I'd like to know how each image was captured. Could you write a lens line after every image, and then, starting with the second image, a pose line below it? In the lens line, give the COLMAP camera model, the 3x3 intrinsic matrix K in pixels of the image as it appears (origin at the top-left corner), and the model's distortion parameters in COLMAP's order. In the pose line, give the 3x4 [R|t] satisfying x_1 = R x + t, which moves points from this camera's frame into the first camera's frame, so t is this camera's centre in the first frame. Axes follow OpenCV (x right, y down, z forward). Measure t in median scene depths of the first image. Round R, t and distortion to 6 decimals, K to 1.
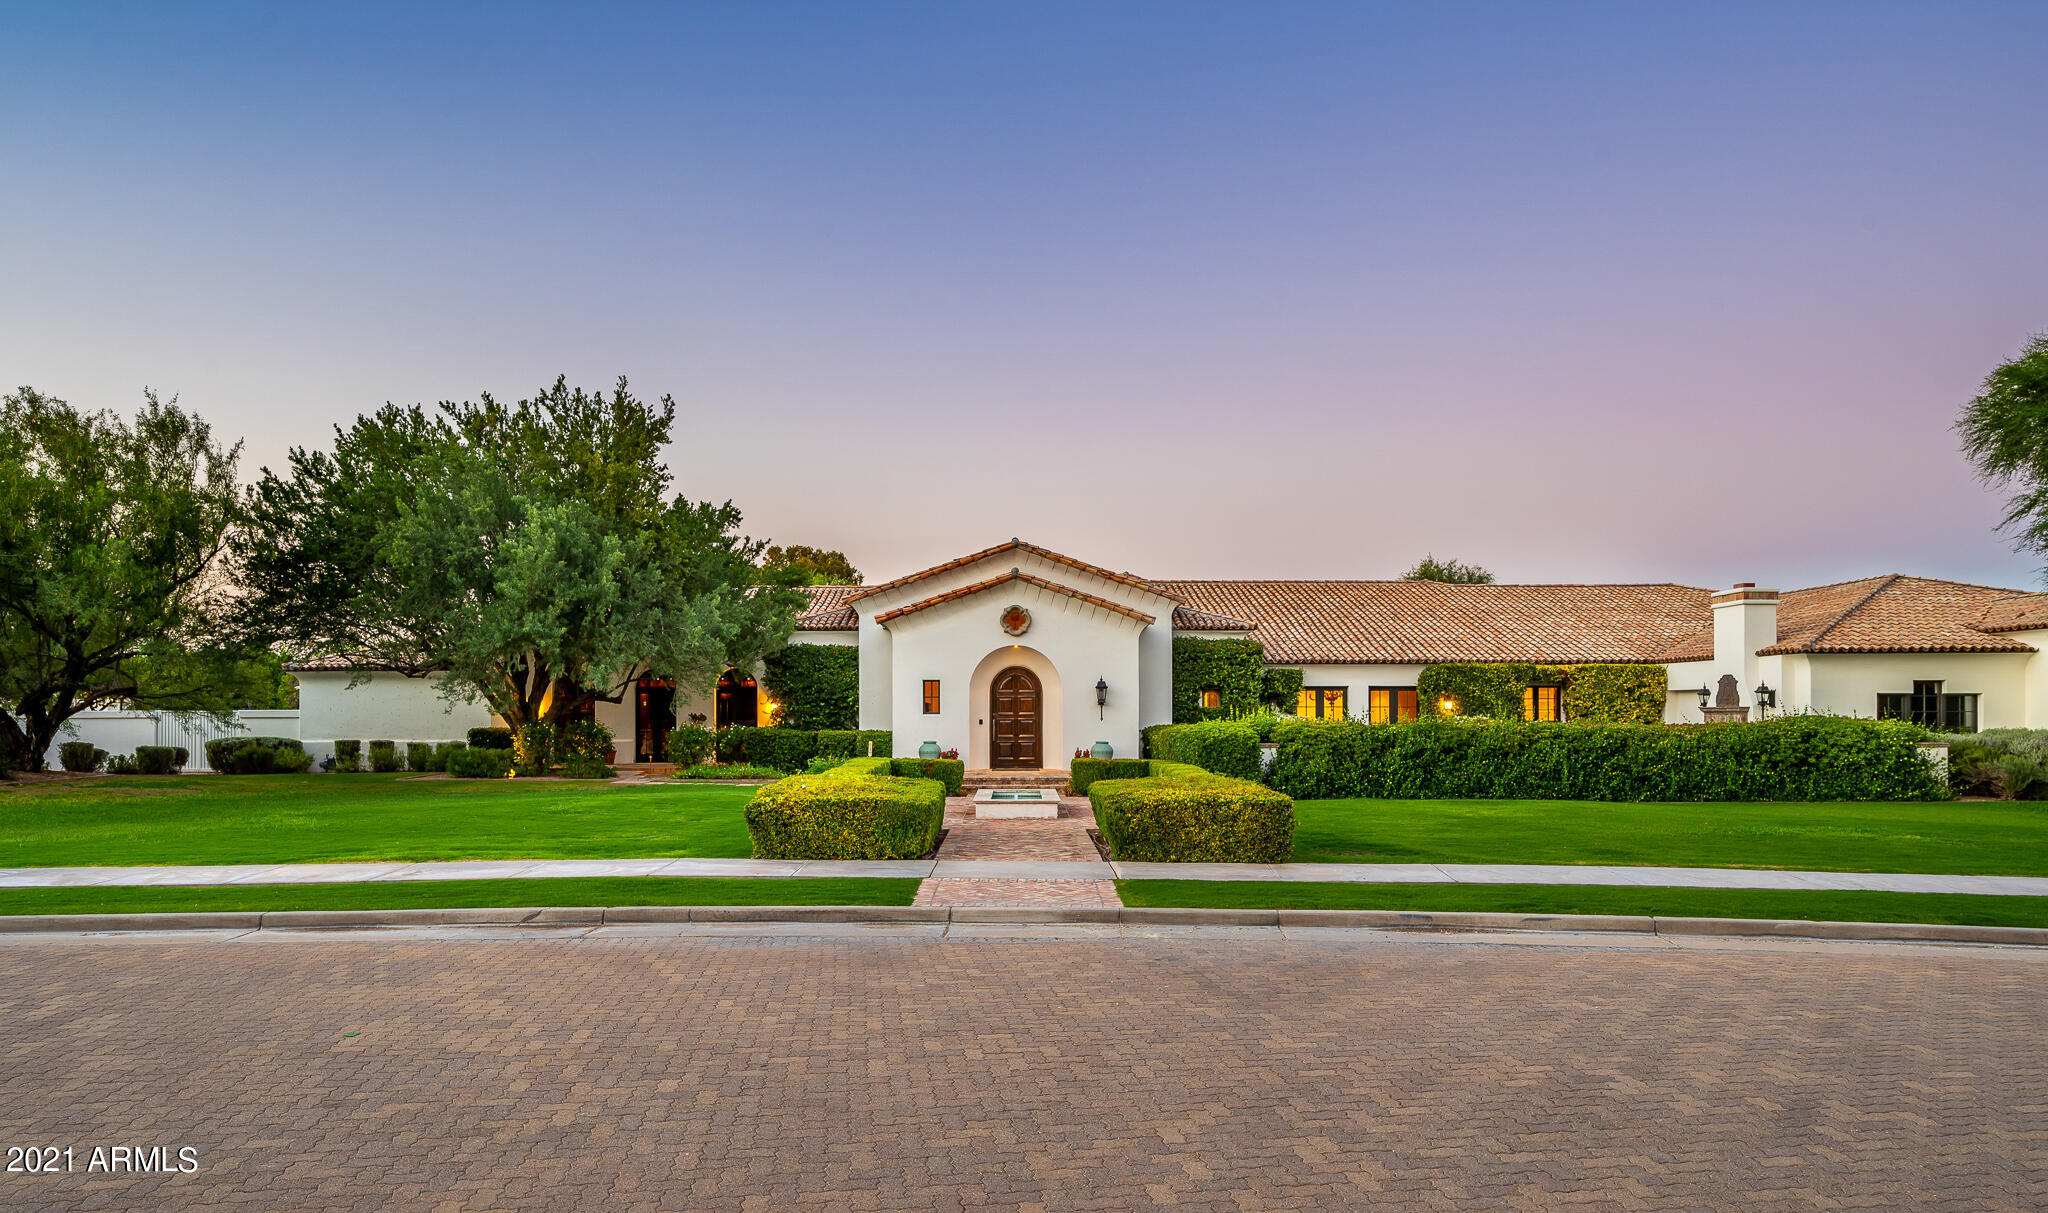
lens RADIAL K [[1187.8, 0, 1054.8], [0, 1187.8, 718.3], [0, 0, 1]] dist [-0.002093, -0.000350]
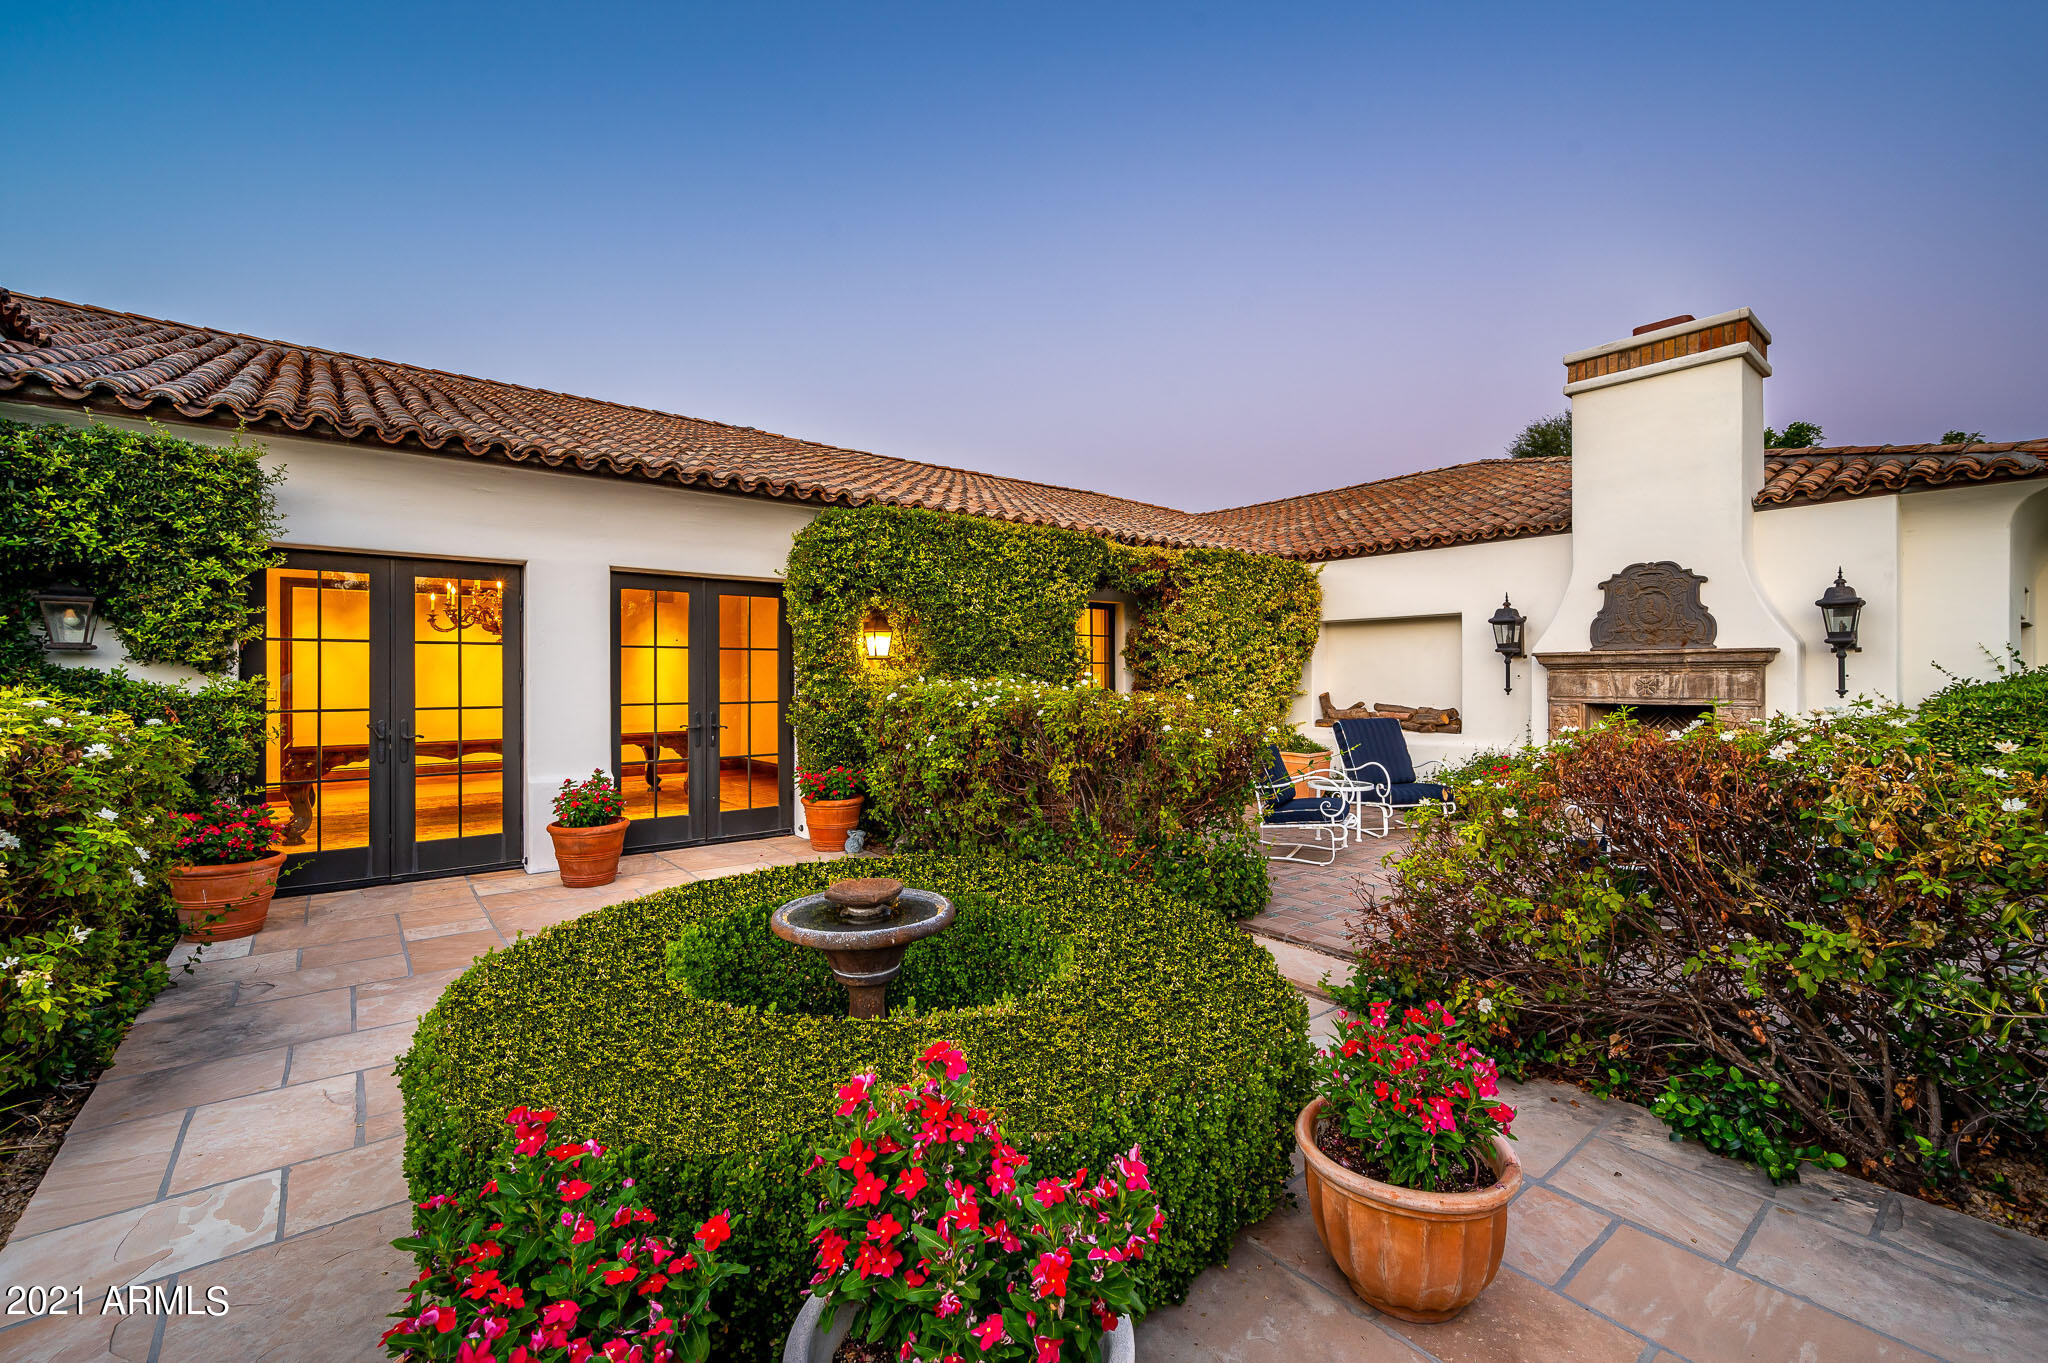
lens RADIAL K [[863.8, 0, 1025.8], [0, 863.8, 681.6], [0, 0, 1]] dist [-0.001731, -0.000138]
pose [[0.794214, -0.004660, 0.607620, 0.233068], [0.003795, 0.999989, 0.002709, -0.001840], [-0.607626, 0.000155, 0.794223, 0.833685]]
